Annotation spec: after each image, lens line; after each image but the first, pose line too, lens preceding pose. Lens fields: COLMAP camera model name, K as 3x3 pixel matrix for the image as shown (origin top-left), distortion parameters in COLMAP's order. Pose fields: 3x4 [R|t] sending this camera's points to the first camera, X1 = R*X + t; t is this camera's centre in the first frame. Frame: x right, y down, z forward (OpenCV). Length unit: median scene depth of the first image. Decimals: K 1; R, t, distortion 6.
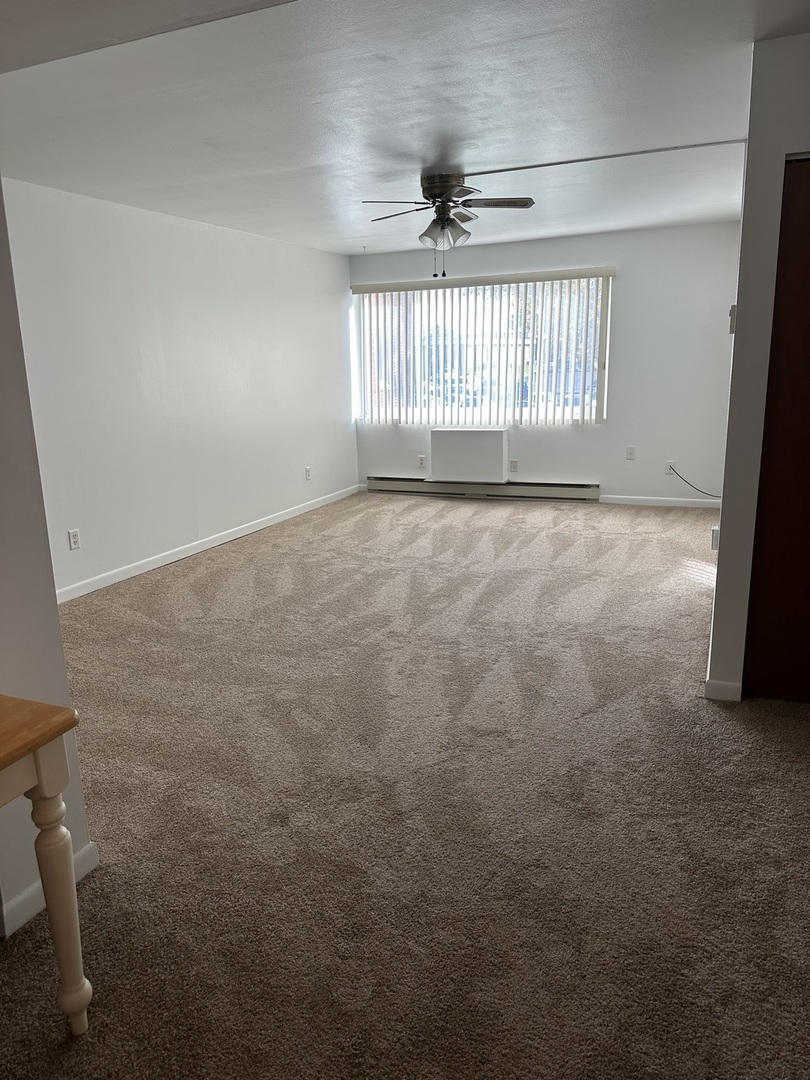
lens RADIAL K [[775.6, 0, 409.7], [0, 775.6, 546.7], [0, 0, 1]] dist [0.051592, -0.075821]
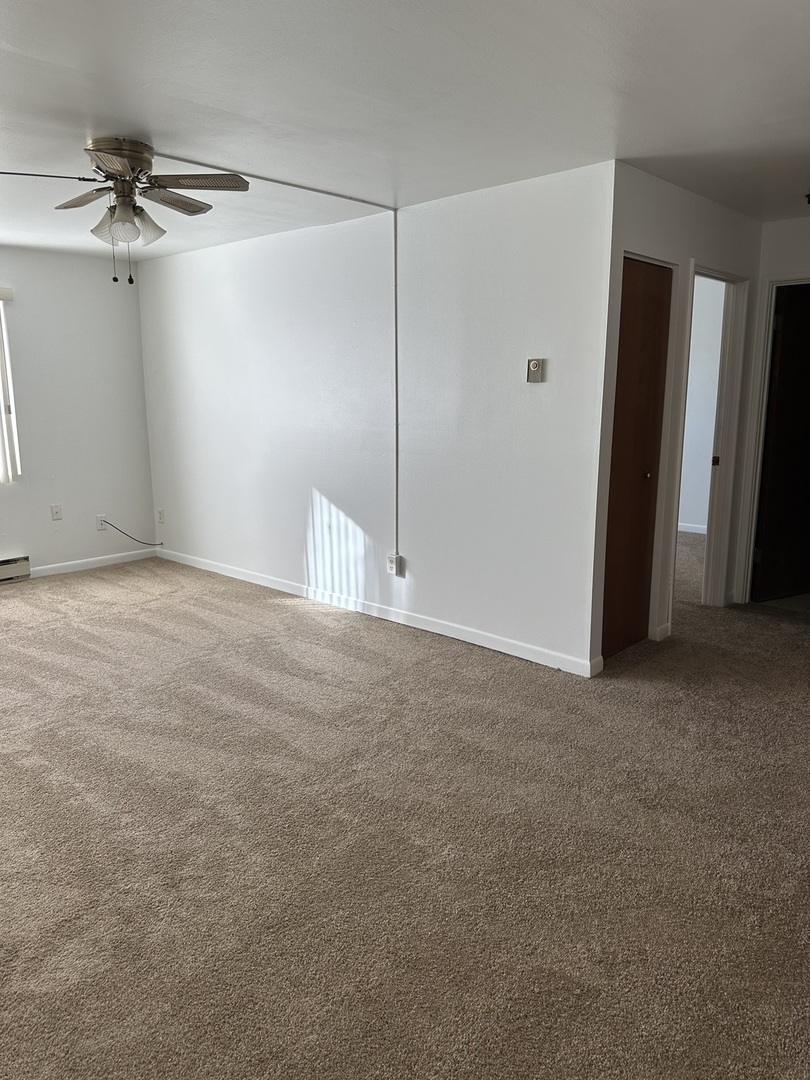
lens RADIAL K [[775.6, 0, 404.4], [0, 775.6, 529.8], [0, 0, 1]] dist [0.051592, -0.075821]
pose [[0.344274, -0.161466, 0.924881, -0.569733], [0.224323, 0.970716, 0.085967, -0.139775], [-0.911677, 0.177875, 0.370413, 0.546133]]
